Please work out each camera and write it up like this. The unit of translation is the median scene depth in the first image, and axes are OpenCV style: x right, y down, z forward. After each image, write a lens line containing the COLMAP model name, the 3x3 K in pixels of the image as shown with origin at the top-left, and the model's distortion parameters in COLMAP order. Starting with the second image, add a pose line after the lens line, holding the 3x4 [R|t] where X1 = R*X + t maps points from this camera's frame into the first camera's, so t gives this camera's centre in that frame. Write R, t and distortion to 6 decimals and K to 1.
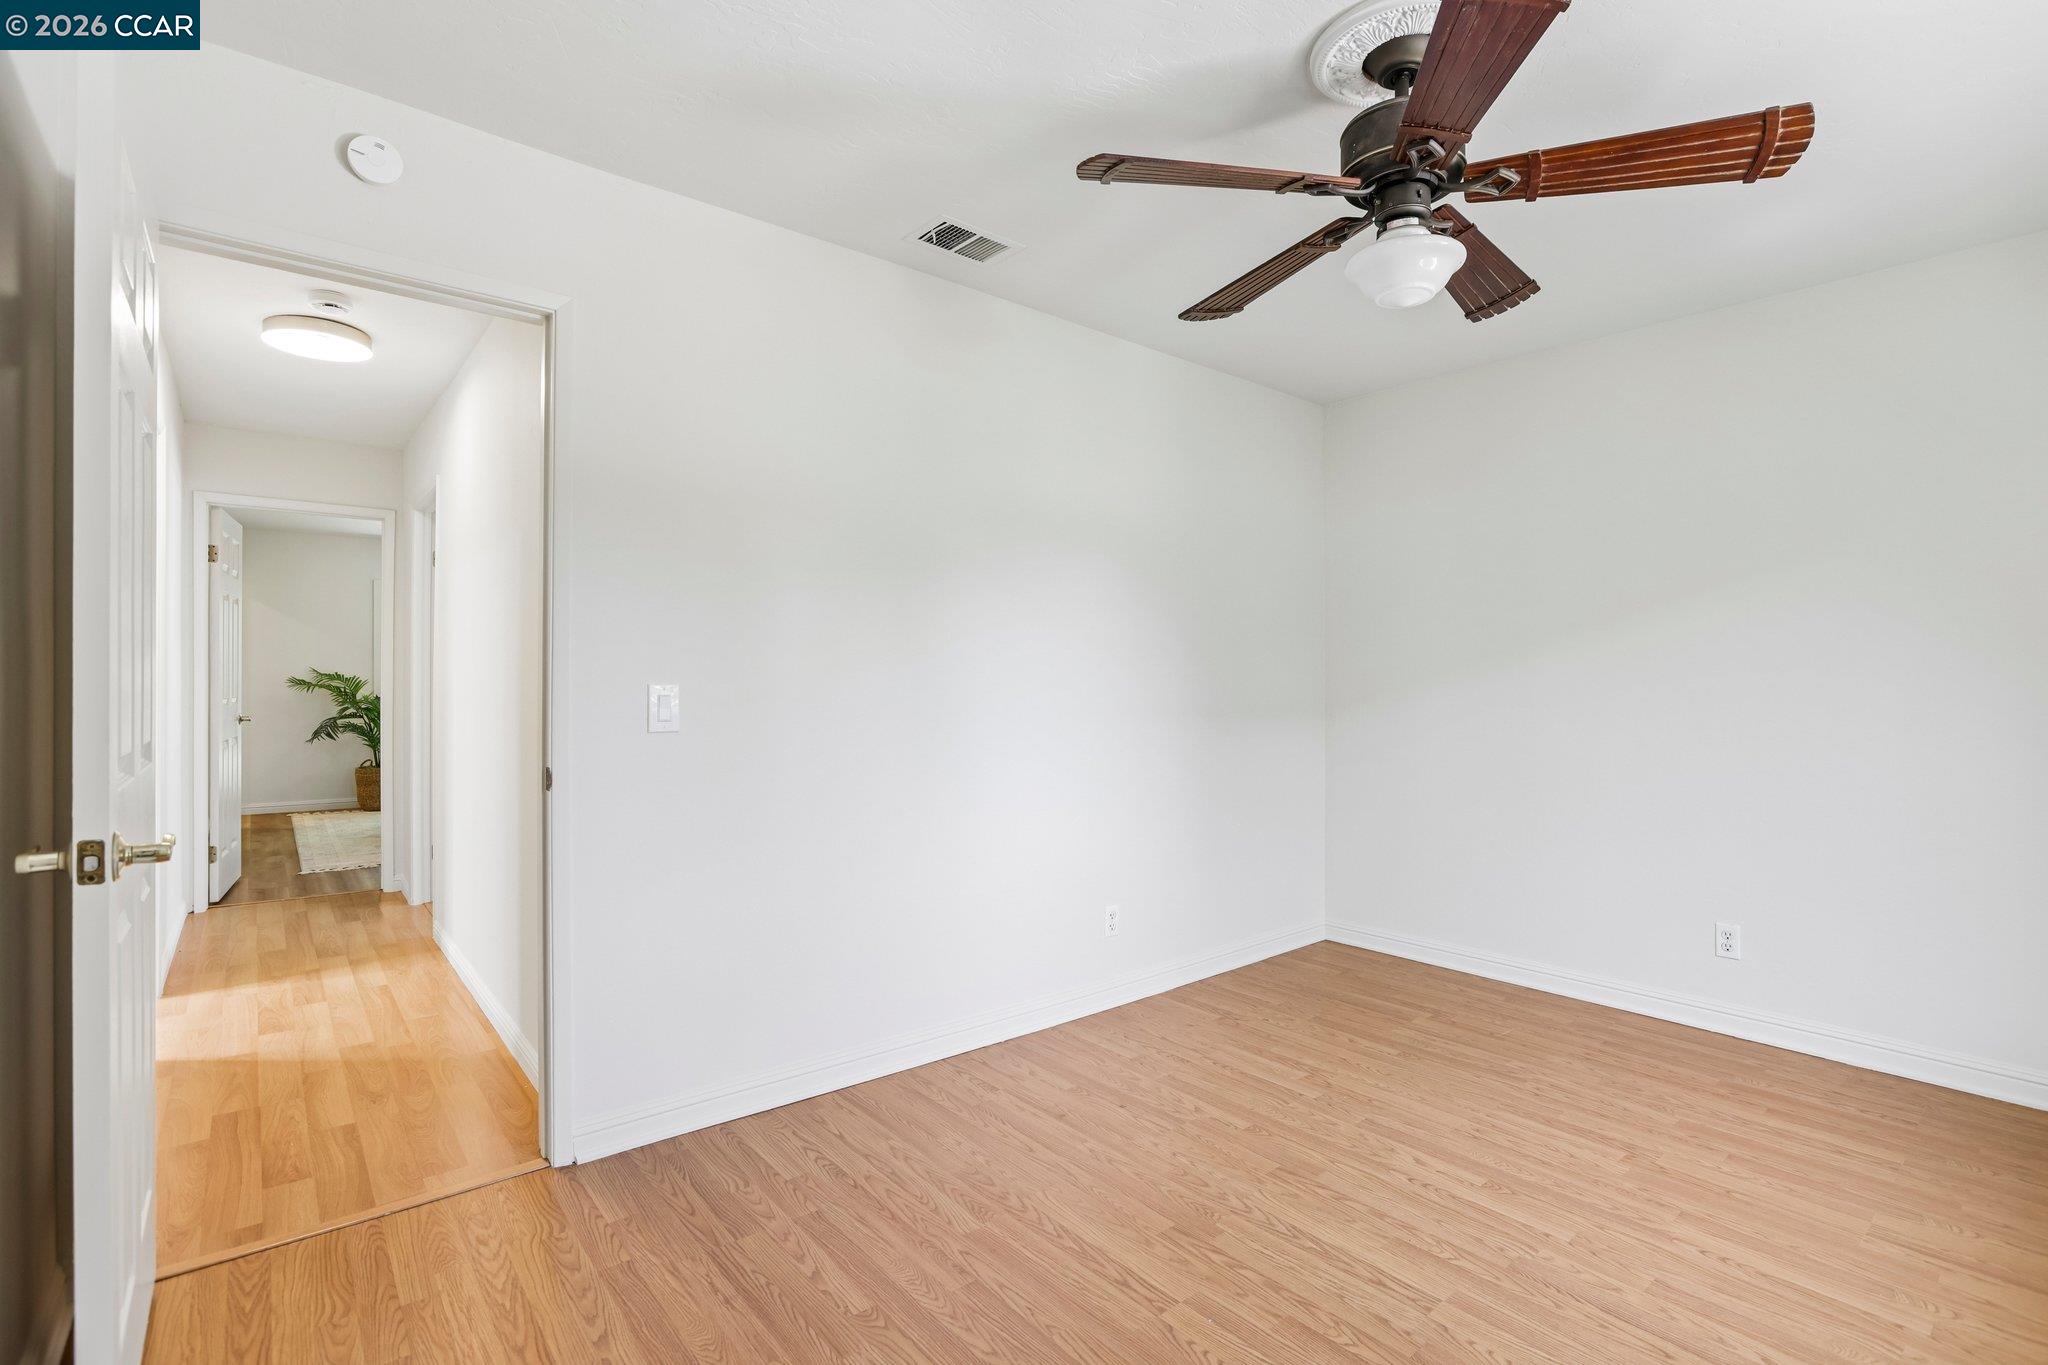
lens RADIAL K [[958.6, 0, 1030.4], [0, 958.6, 677.9], [0, 0, 1]] dist [-0.053148, 0.015980]
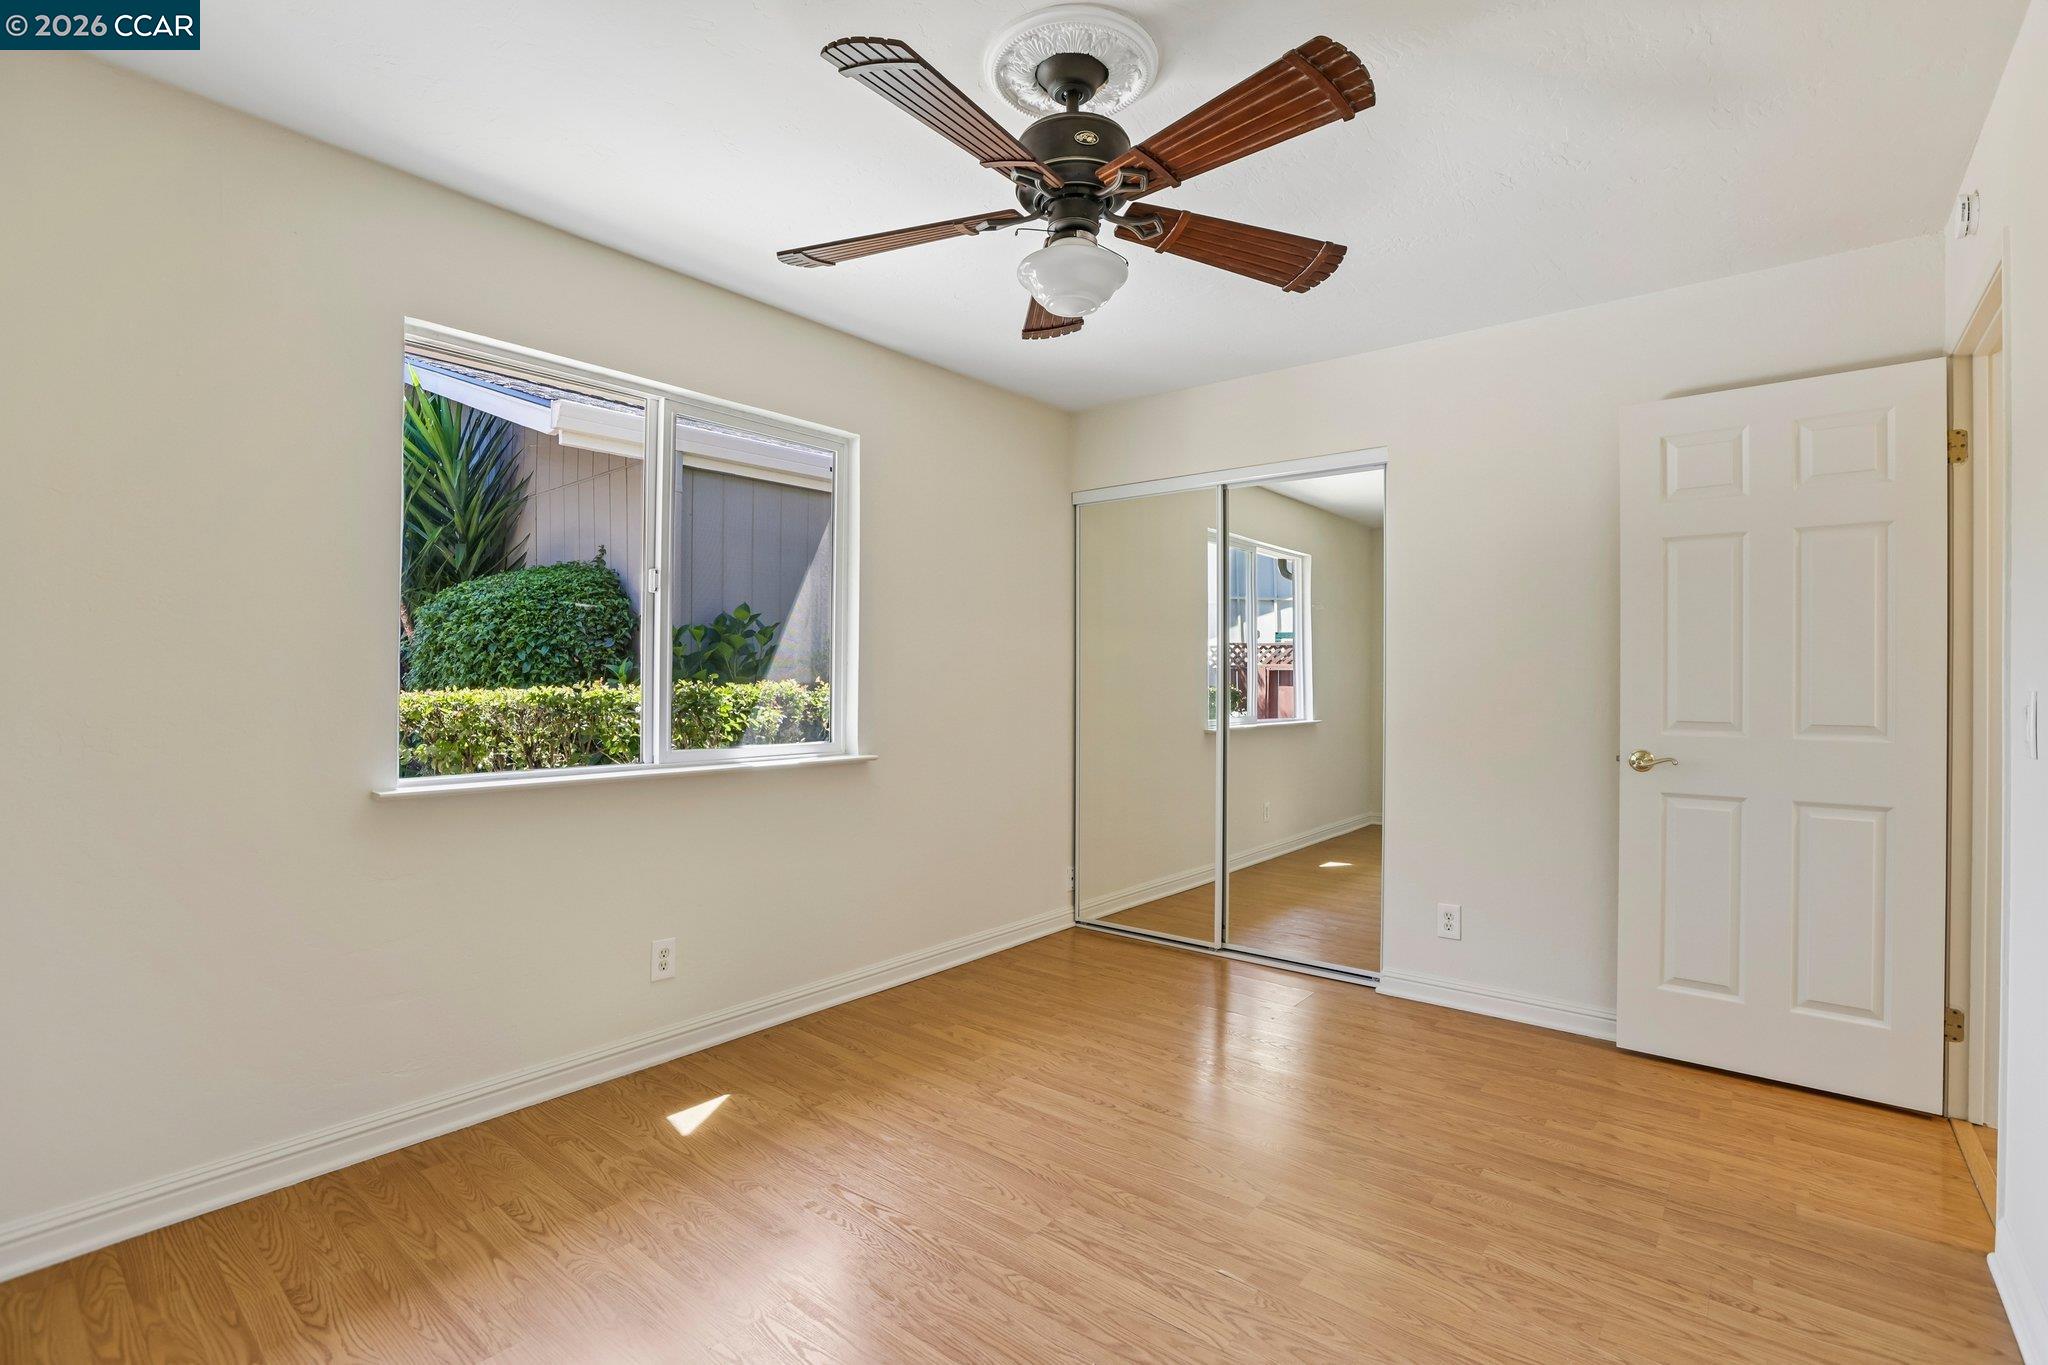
lens RADIAL K [[926.5, 0, 1029.1], [0, 926.5, 678.6], [0, 0, 1]] dist [-0.050218, 0.015587]
pose [[-0.982305, -0.008507, -0.187094, 0.484046], [-0.007624, 0.999956, -0.005435, 0.006380], [0.187132, -0.003913, -0.982327, 1.520480]]
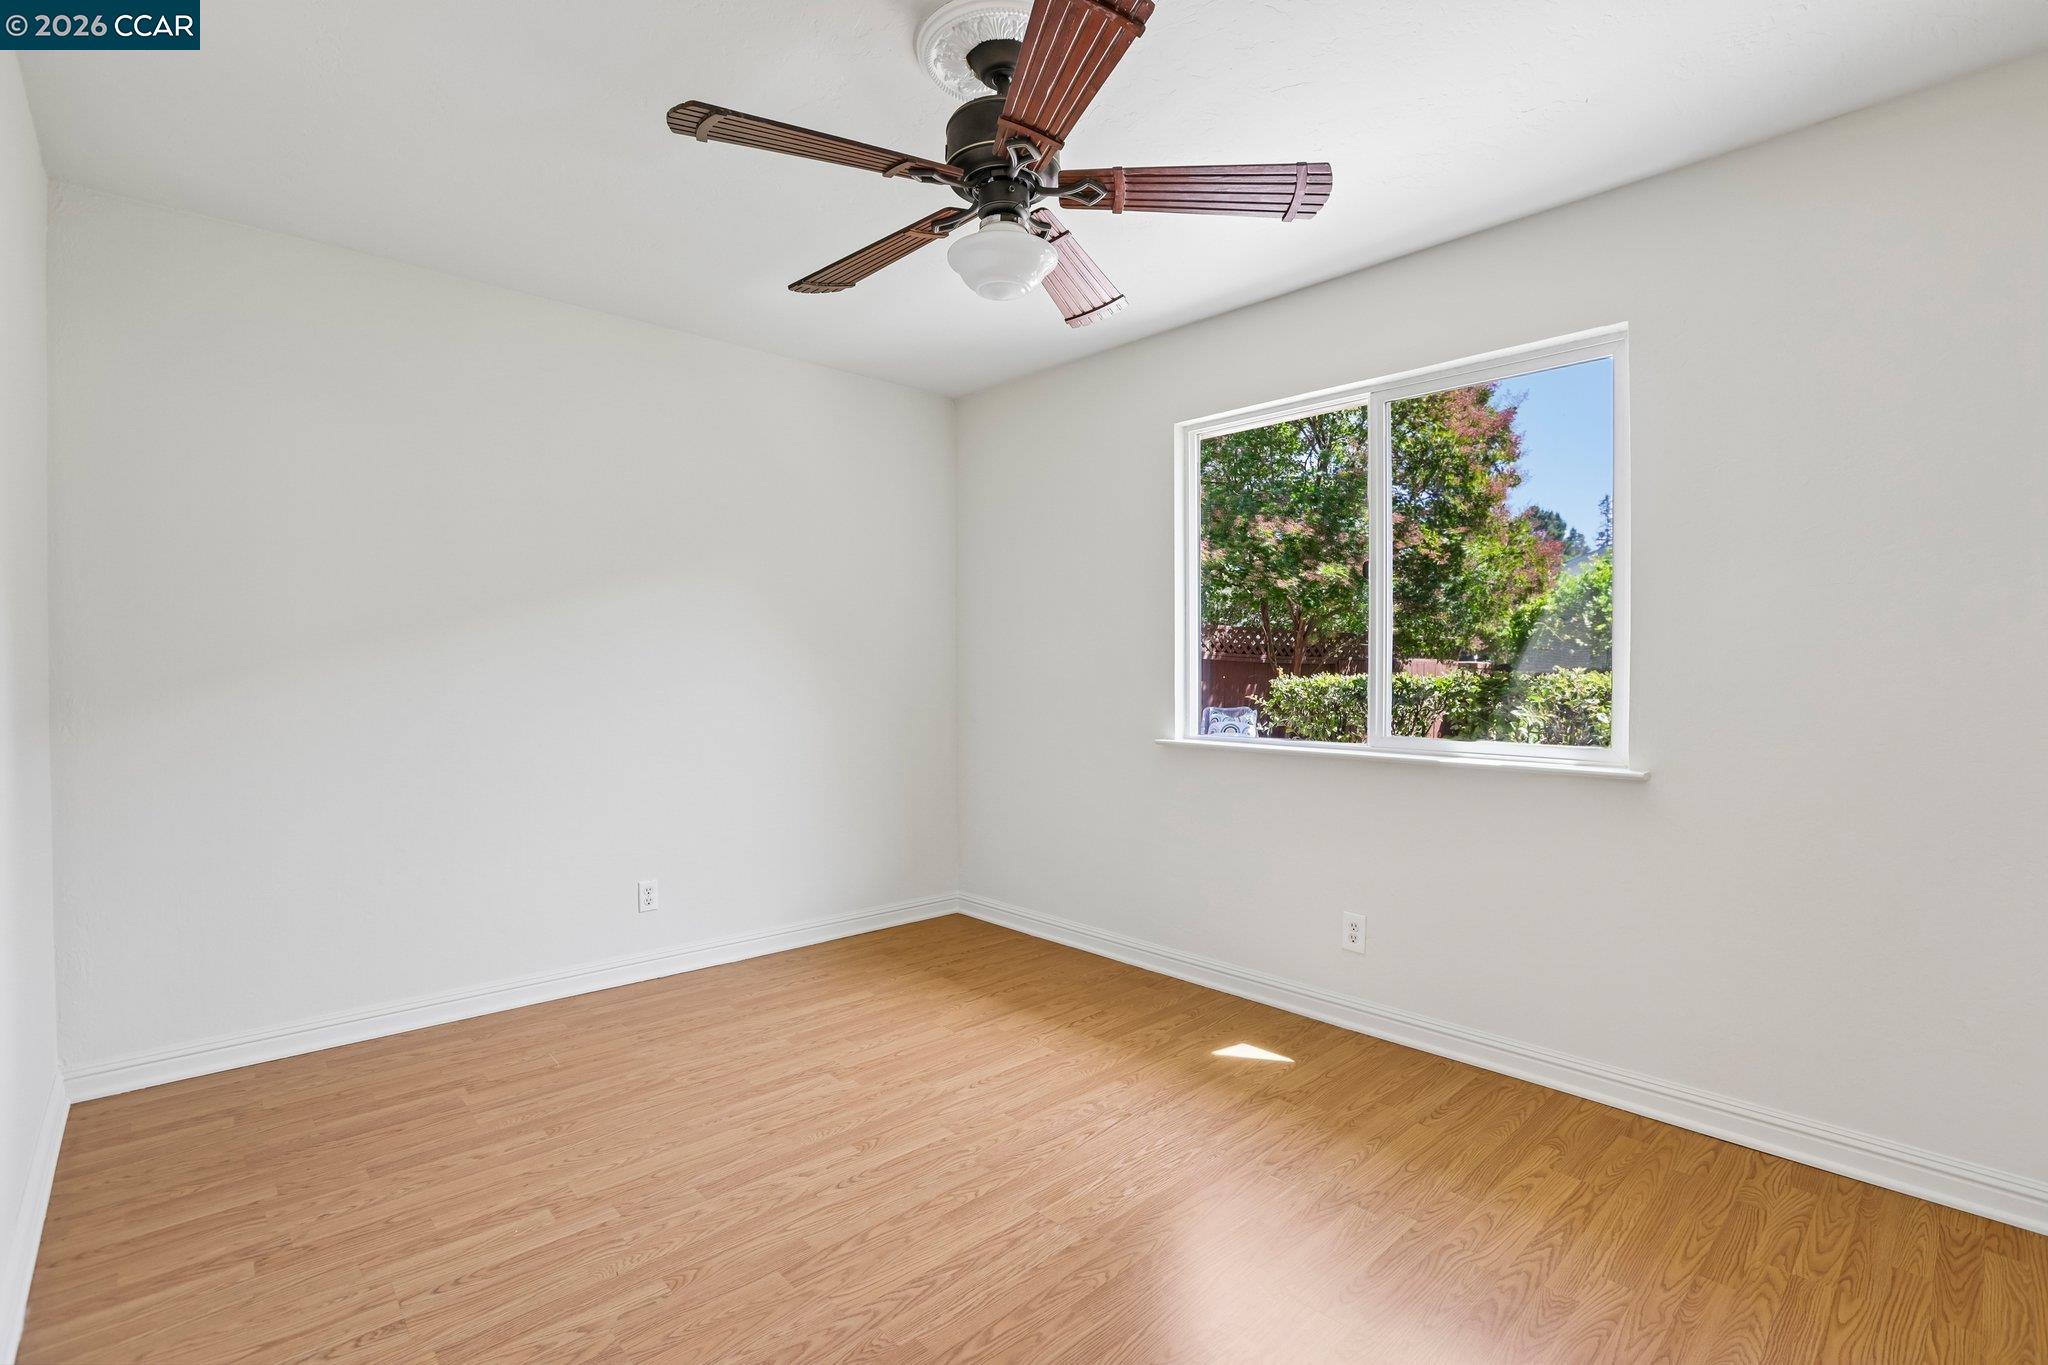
lens RADIAL K [[926.5, 0, 1029.1], [0, 926.5, 678.6], [0, 0, 1]] dist [-0.050218, 0.015587]
pose [[-0.059572, -0.017727, 0.998067, -0.475684], [-0.003418, 0.999840, 0.017555, 0.002001], [-0.998218, -0.002366, -0.059623, 0.789841]]
